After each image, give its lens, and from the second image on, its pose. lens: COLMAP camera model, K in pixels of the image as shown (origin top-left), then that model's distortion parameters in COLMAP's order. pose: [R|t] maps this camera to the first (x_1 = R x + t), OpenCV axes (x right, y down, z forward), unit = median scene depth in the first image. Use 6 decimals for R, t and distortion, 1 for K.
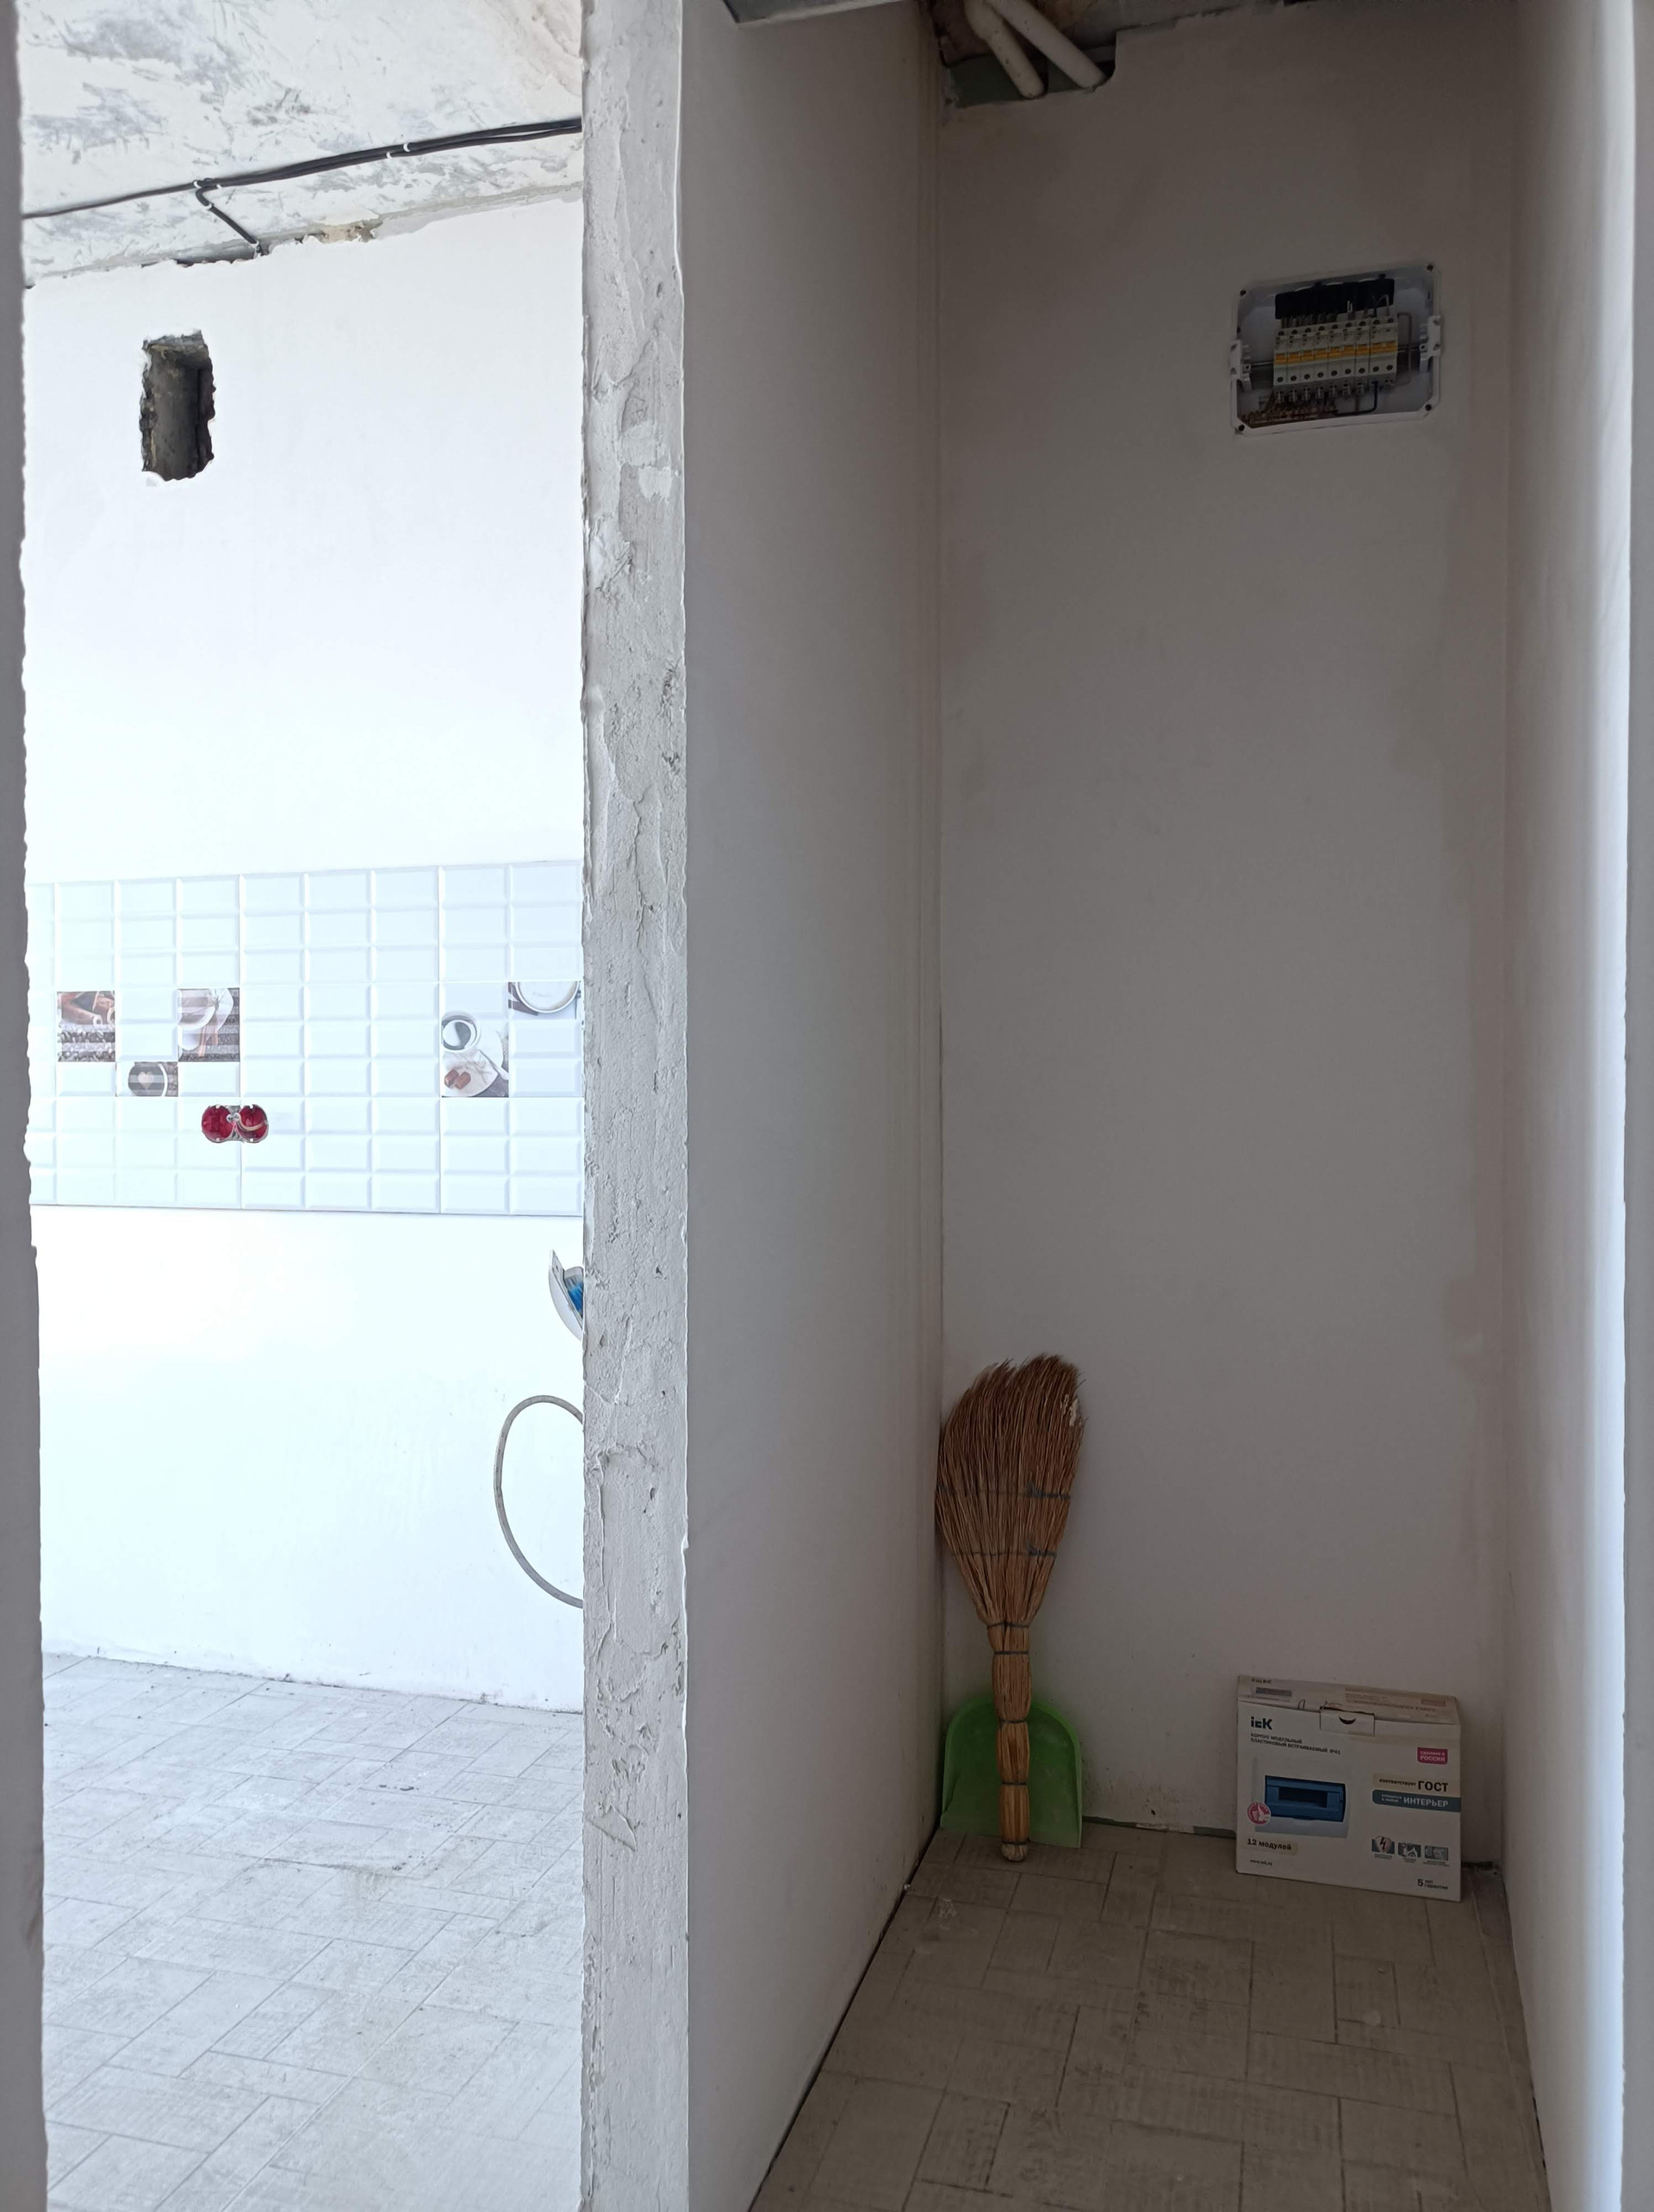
lens RADIAL K [[1643.8, 0, 817.4], [0, 1643.8, 1113.4], [0, 0, 1]] dist [0.021158, -0.008157]
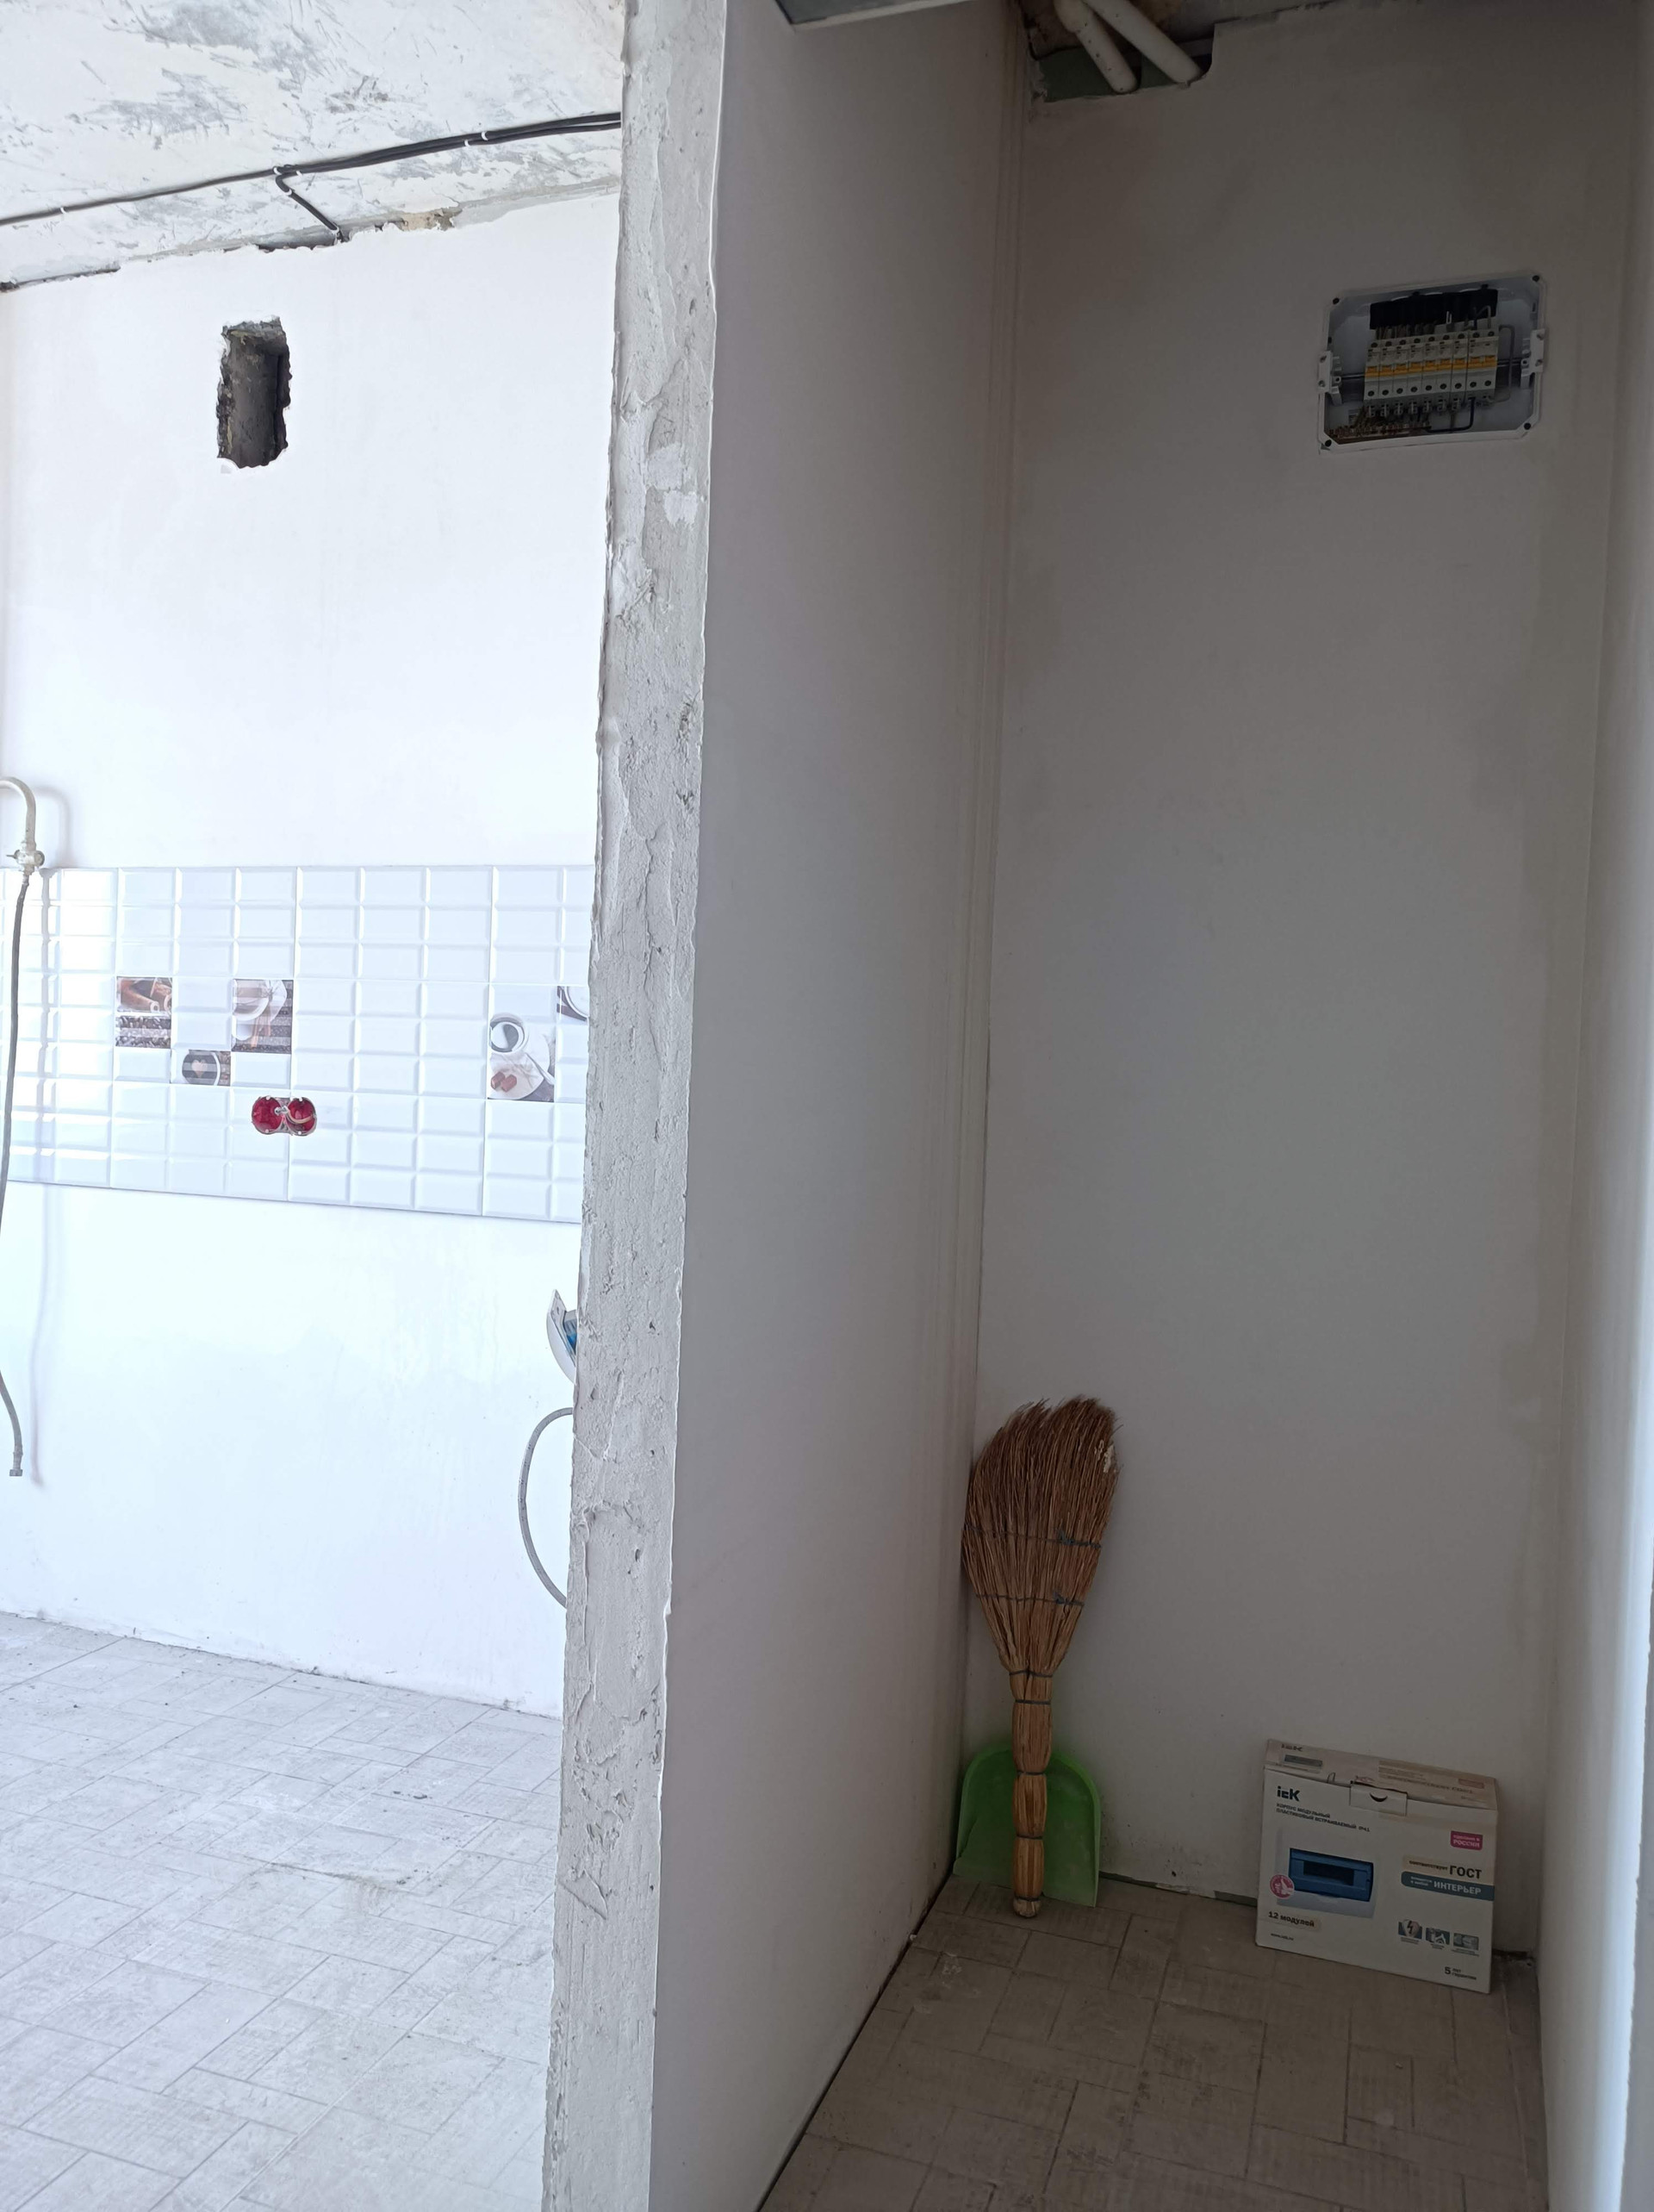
lens RADIAL K [[1645.9, 0, 817.3], [0, 1645.9, 1113.2], [0, 0, 1]] dist [0.020170, -0.008348]
pose [[0.997758, 0.041135, -0.052796, 0.025470], [-0.040488, 0.999092, 0.013256, -0.025397], [0.053293, -0.011089, 0.998517, 0.022213]]
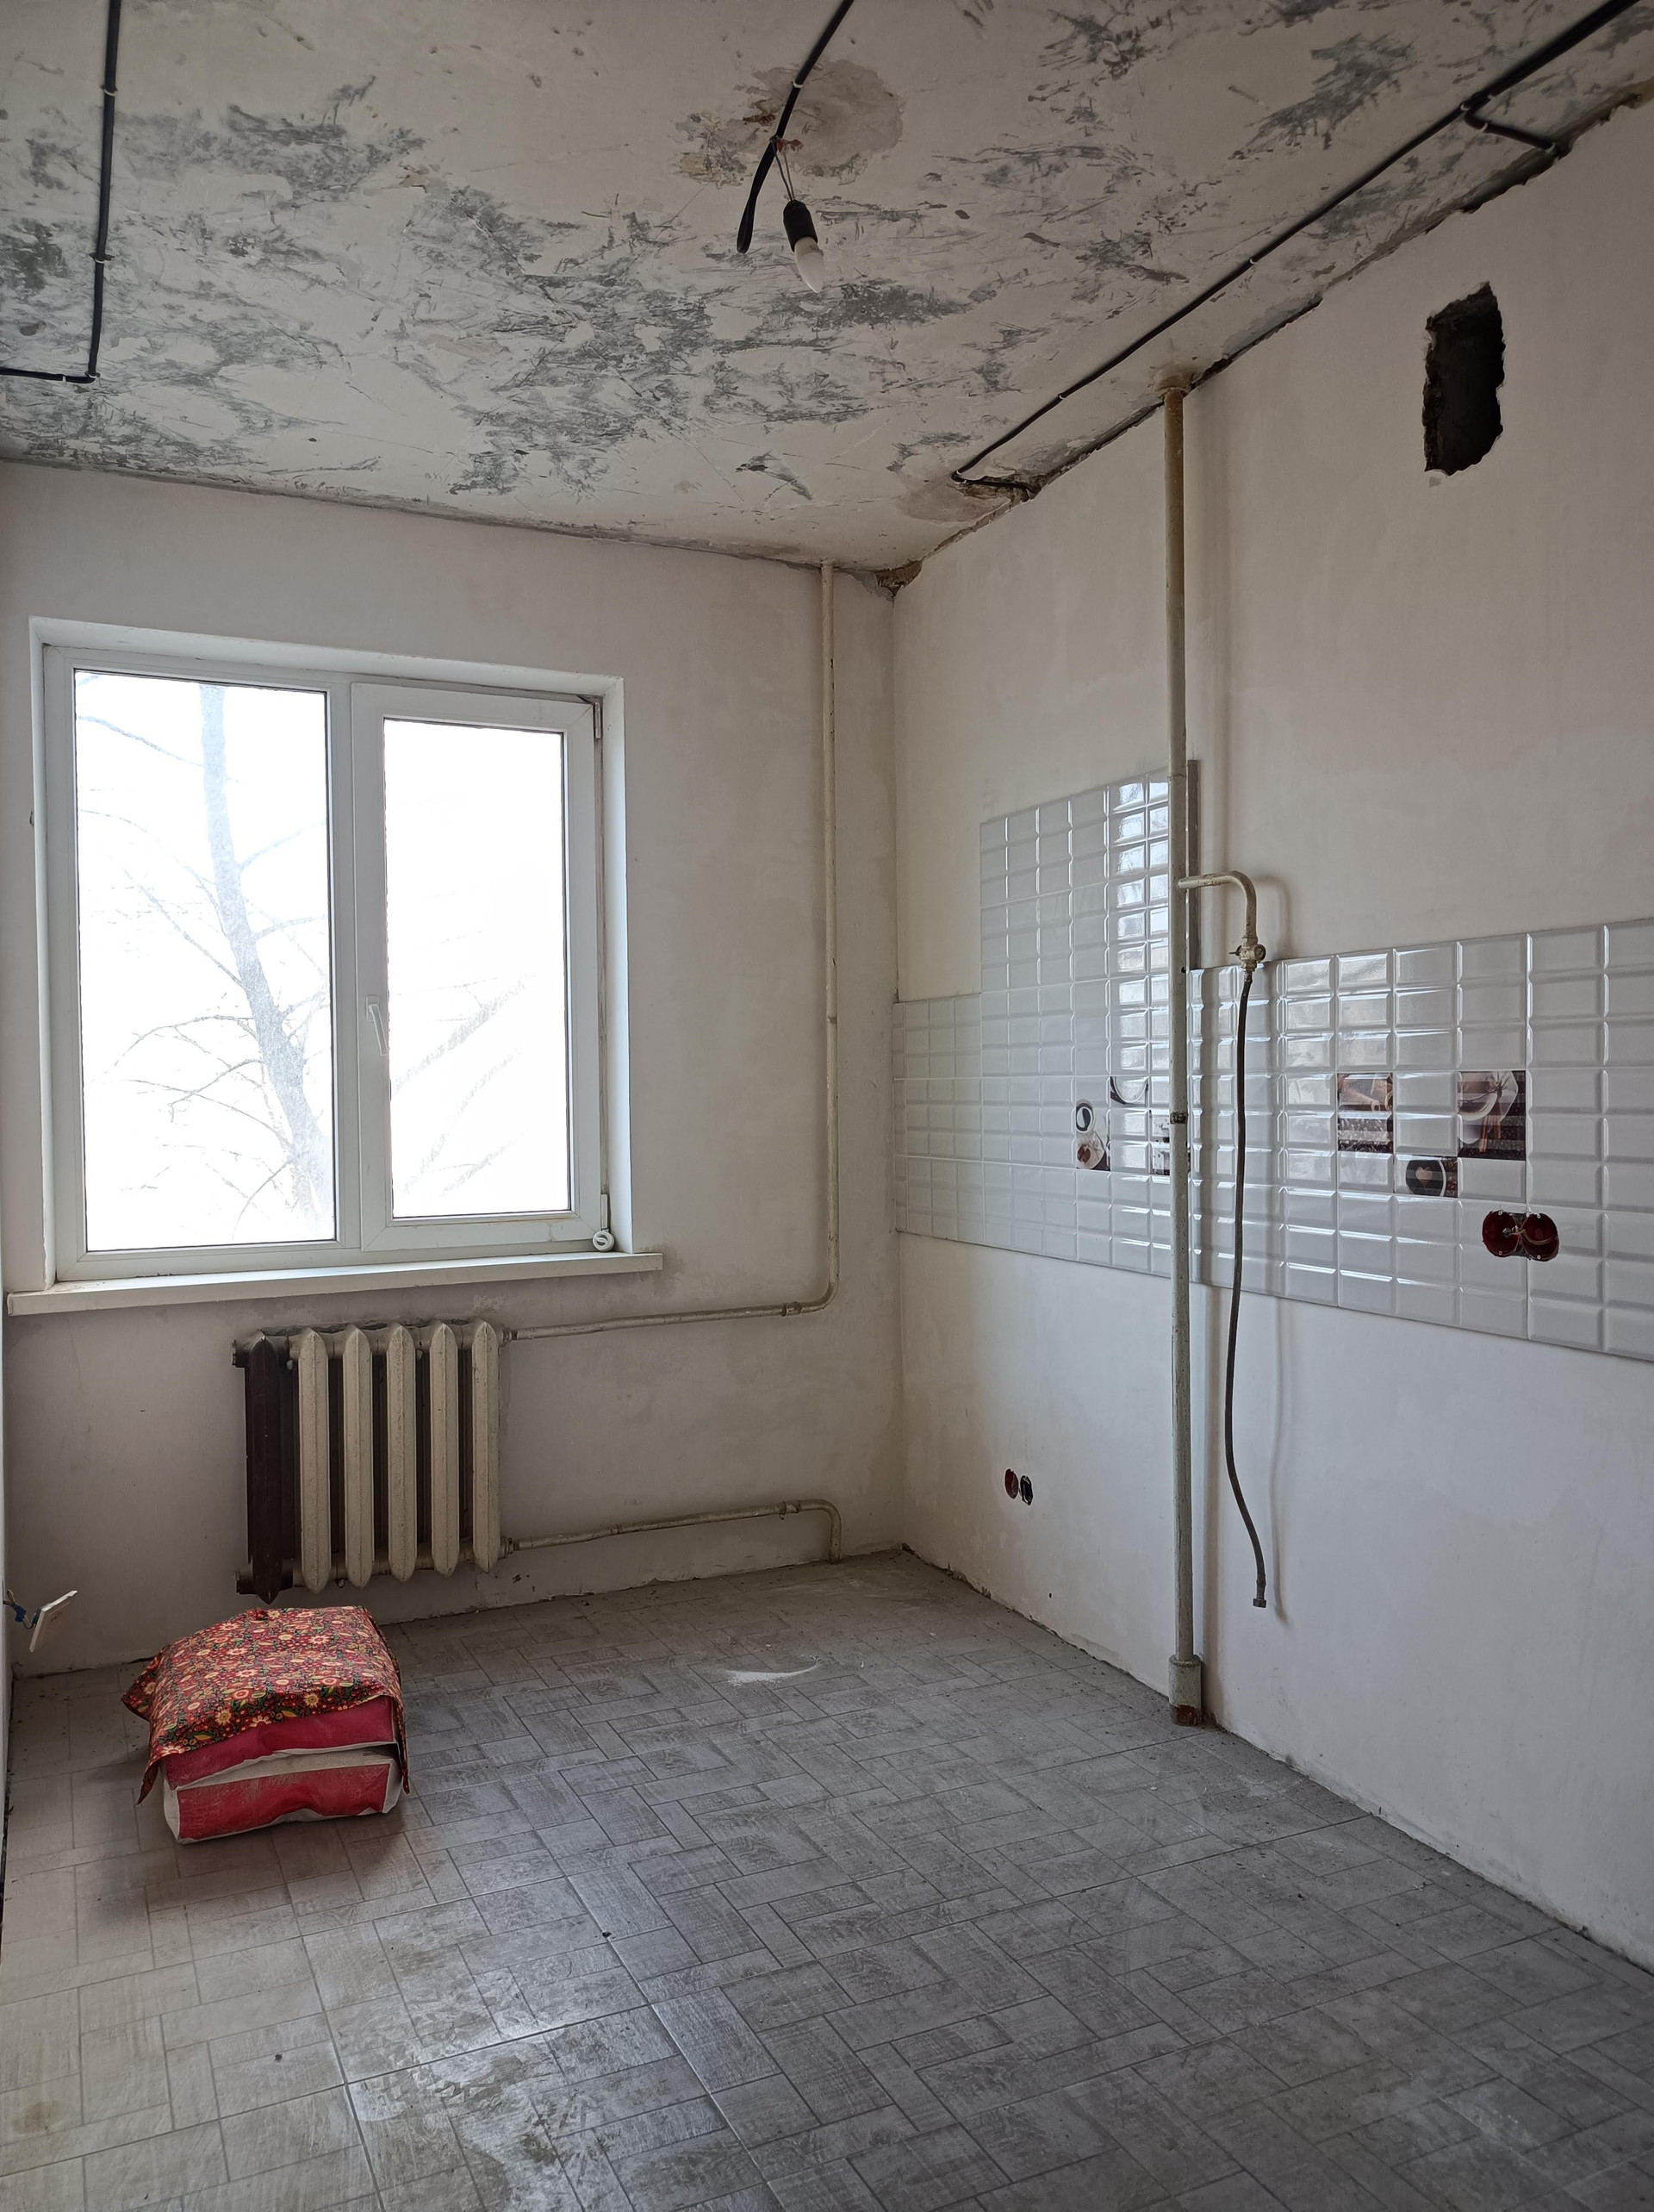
lens RADIAL K [[1643.8, 0, 817.4], [0, 1643.8, 1113.4], [0, 0, 1]] dist [0.021158, -0.008157]
pose [[0.657703, 0.007804, -0.753237, 0.041859], [0.001160, 0.999935, 0.011373, -0.075306], [0.753277, -0.008354, 0.657651, 0.226695]]
